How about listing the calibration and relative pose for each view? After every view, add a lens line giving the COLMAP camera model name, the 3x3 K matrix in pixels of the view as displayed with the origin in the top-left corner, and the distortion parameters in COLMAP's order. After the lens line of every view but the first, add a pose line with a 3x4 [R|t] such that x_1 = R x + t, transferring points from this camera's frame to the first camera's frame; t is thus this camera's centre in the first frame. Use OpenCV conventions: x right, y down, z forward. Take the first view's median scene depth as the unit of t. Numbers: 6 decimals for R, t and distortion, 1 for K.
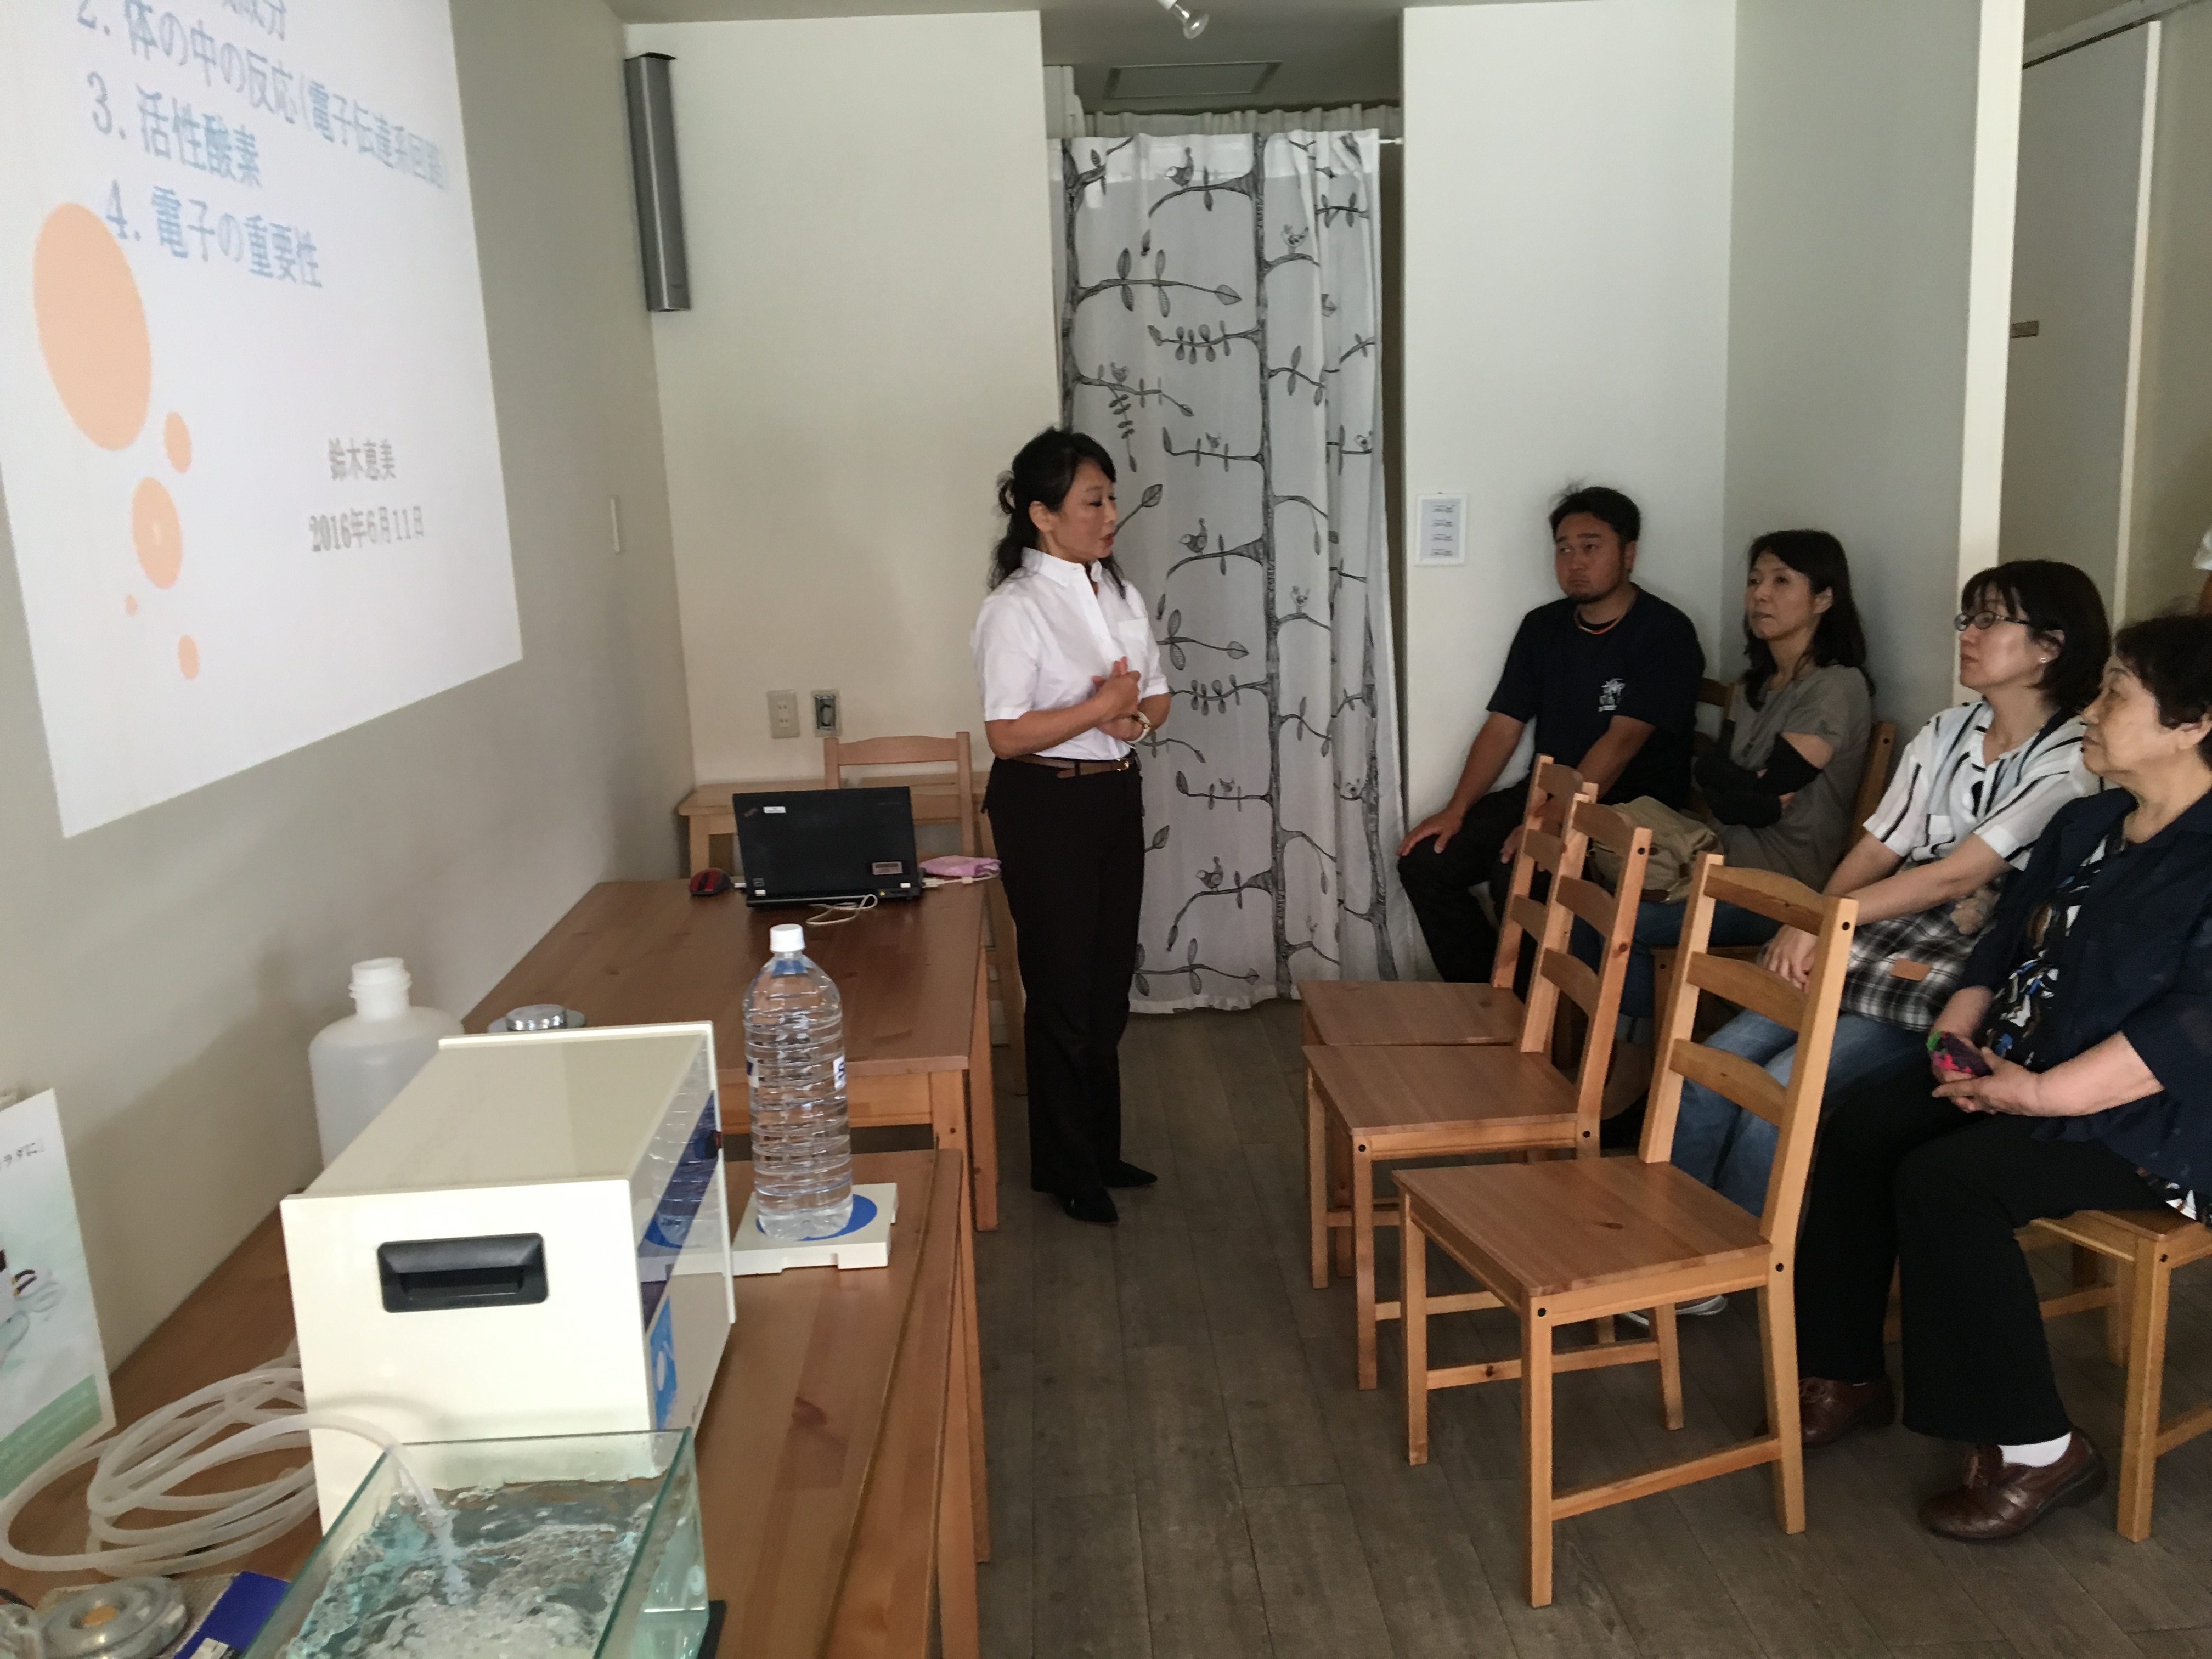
lens RADIAL K [[1885.7, 0, 1106.0], [0, 1885.7, 829.5], [0, 0, 1]] dist [0.101177, -0.142709]
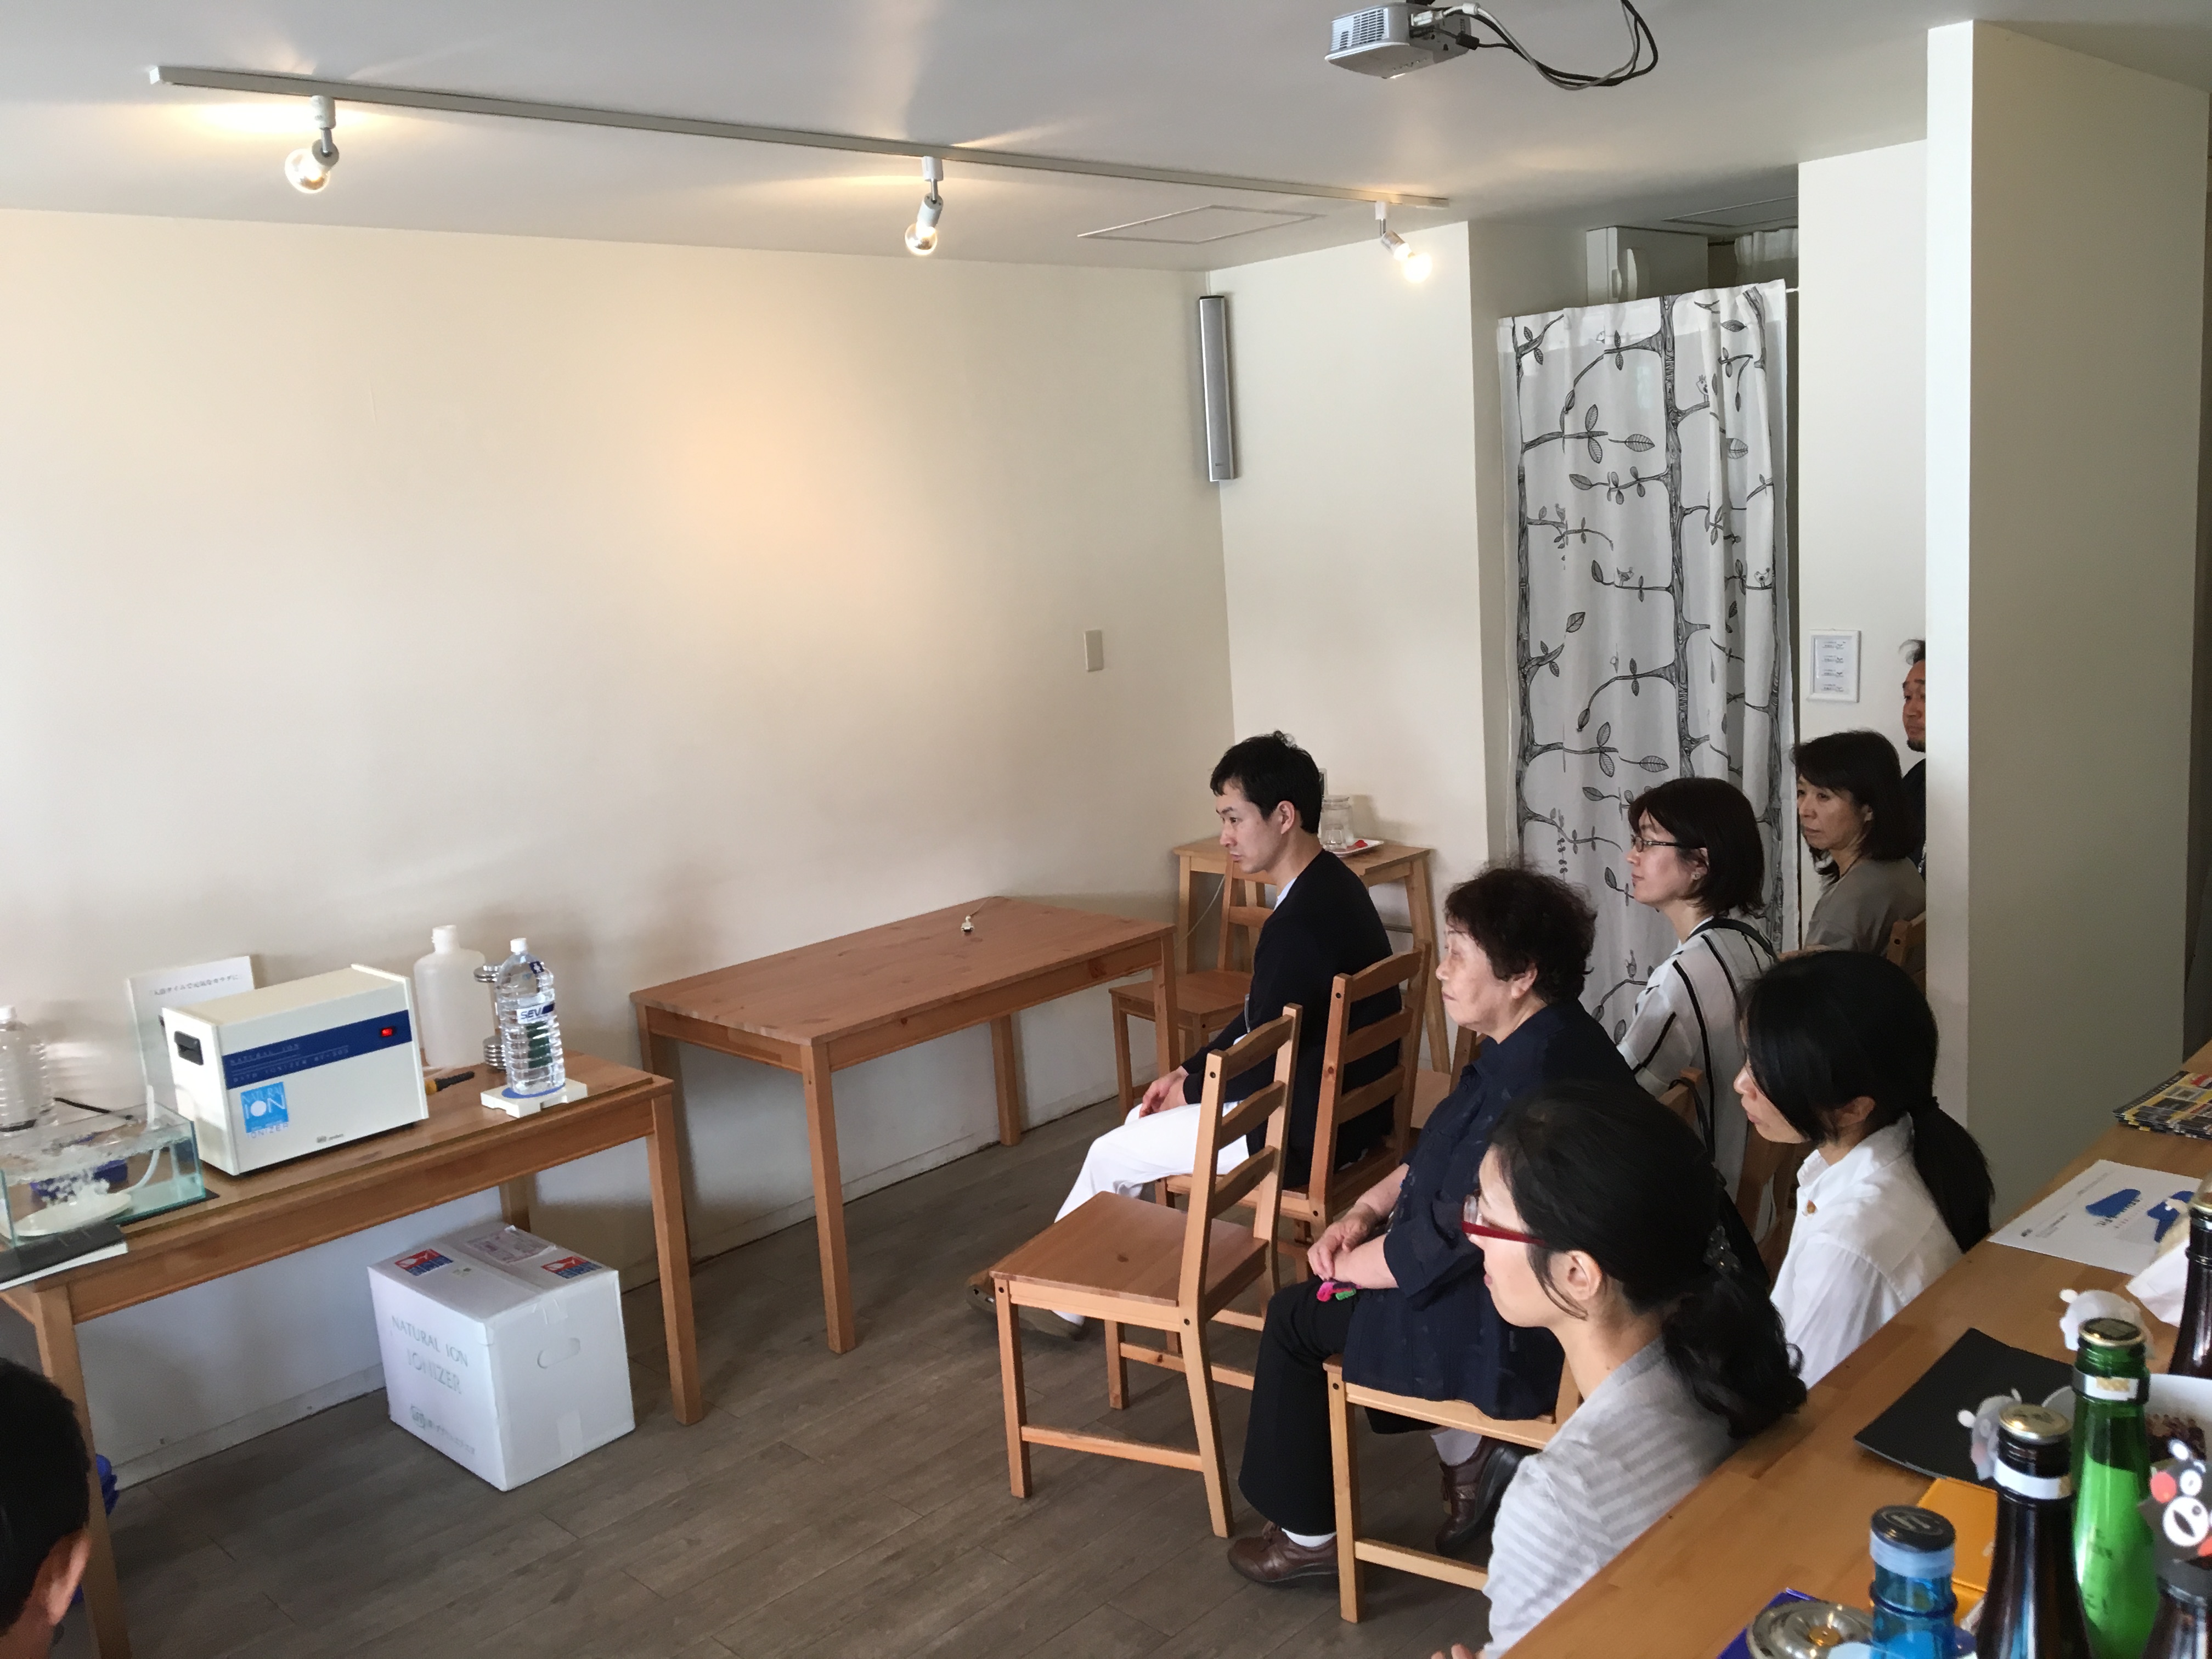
lens RADIAL K [[1873.6, 0, 1106.0], [0, 1873.6, 829.5], [0, 0, 1]] dist [0.099111, -0.154251]
pose [[0.685434, 0.115513, -0.718914, 0.667295], [-0.097750, 0.992997, 0.066354, -0.103827], [0.721544, 0.024792, 0.691924, 0.030743]]
